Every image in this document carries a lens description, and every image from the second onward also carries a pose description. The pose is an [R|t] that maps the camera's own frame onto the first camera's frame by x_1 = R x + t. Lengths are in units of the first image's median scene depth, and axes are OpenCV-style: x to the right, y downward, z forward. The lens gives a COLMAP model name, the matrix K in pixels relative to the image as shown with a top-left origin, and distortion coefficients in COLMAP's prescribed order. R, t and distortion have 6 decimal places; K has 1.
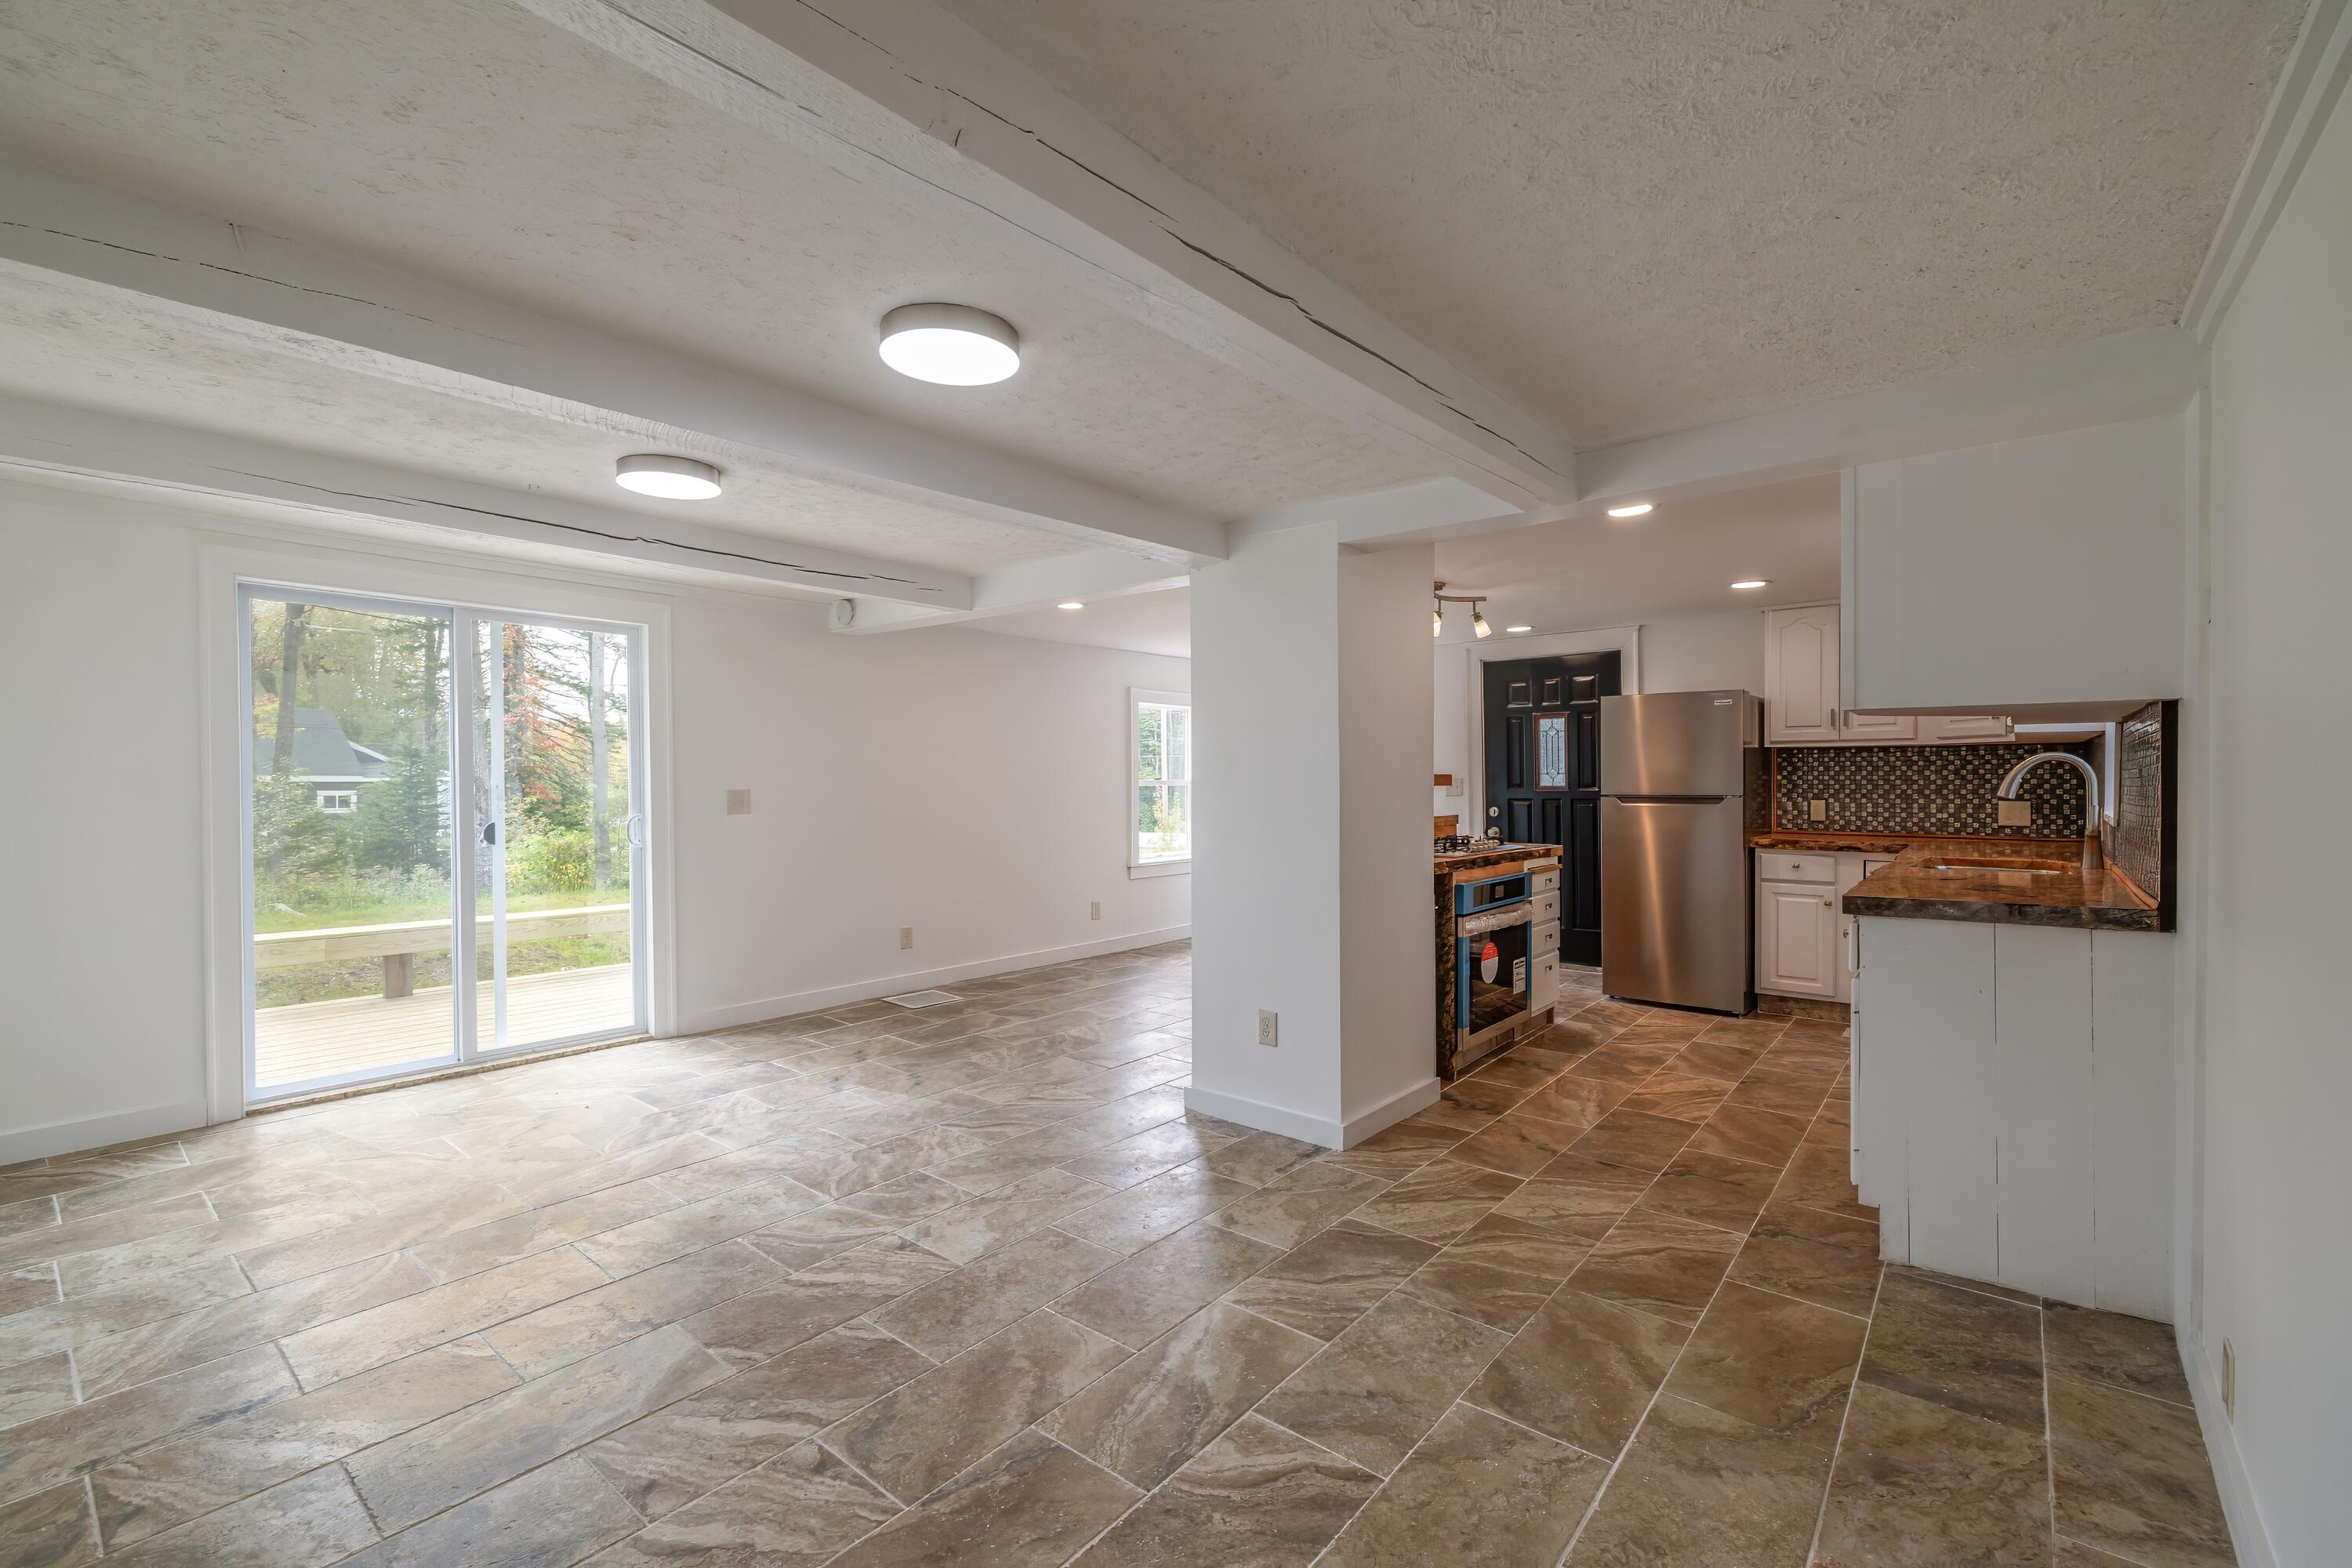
lens RADIAL K [[1002.1, 0, 1176.0], [0, 1002.1, 784.0], [0, 0, 1]] dist [-0.004010, -0.000029]
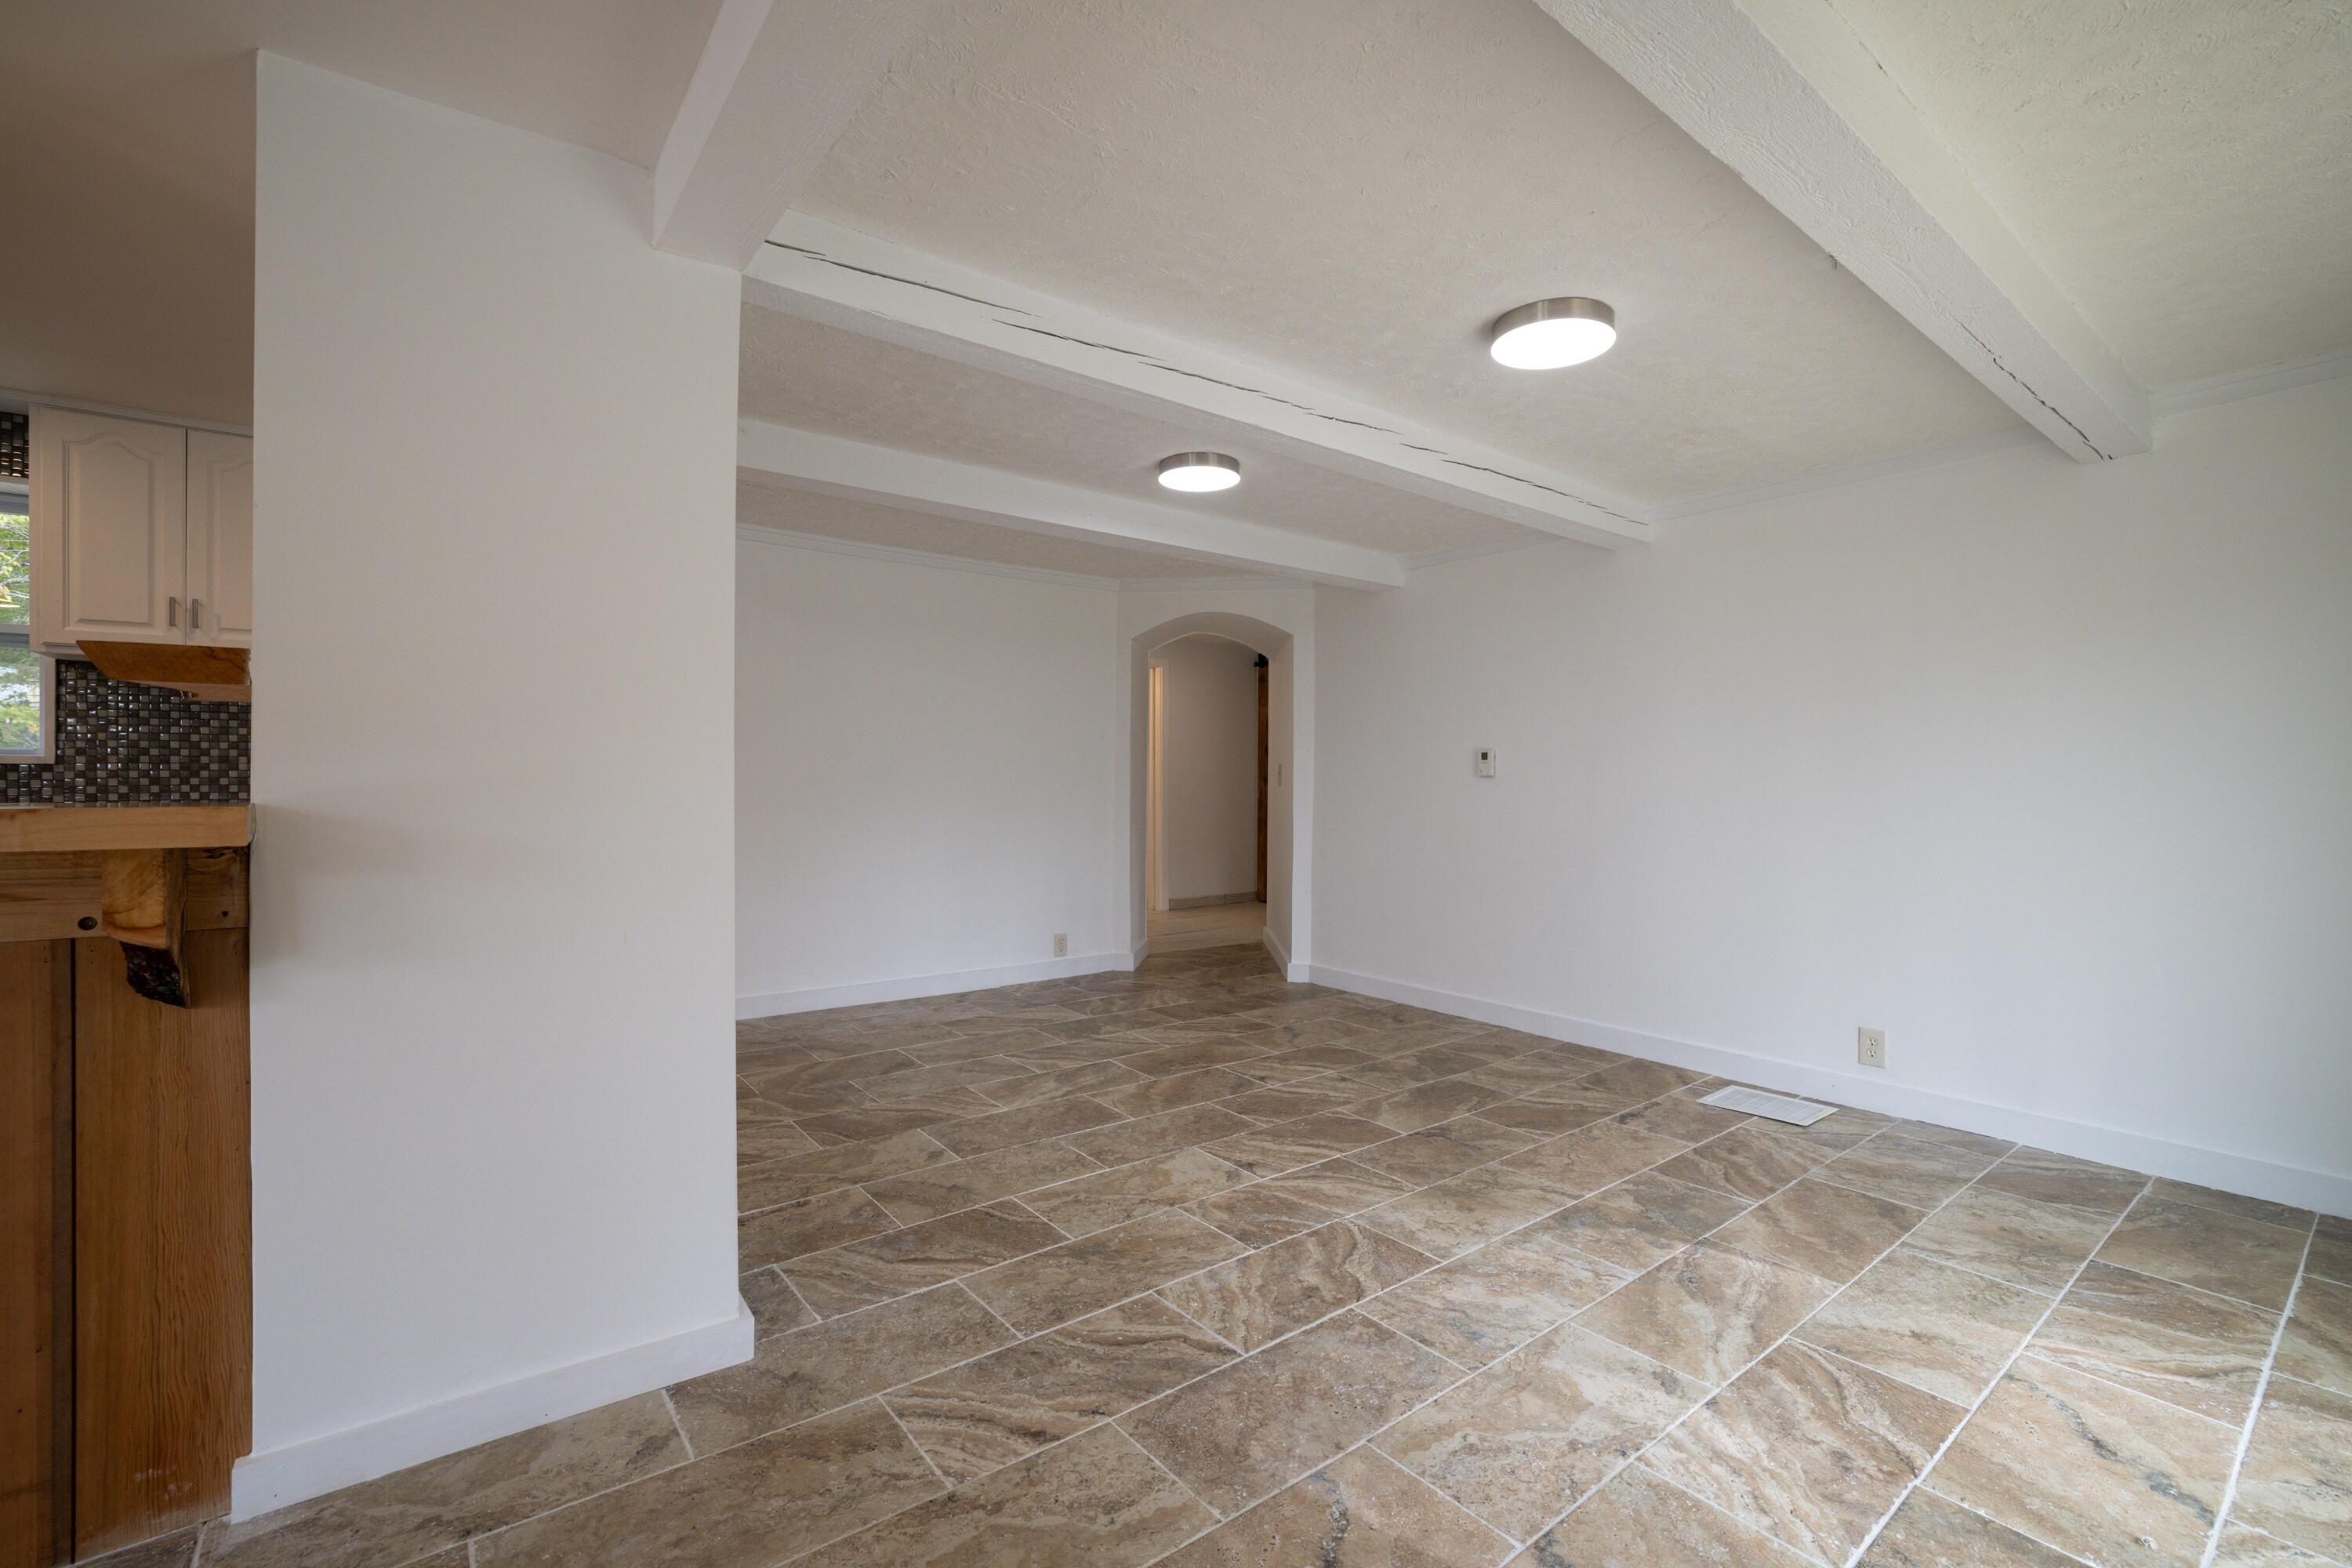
lens RADIAL K [[1002.1, 0, 1176.0], [0, 1002.1, 784.0], [0, 0, 1]] dist [-0.004010, -0.000029]
pose [[-0.975261, -0.012033, 0.220730, -0.418833], [-0.008345, 0.999810, 0.017632, 0.044197], [-0.220900, 0.015354, -0.975176, 2.008569]]
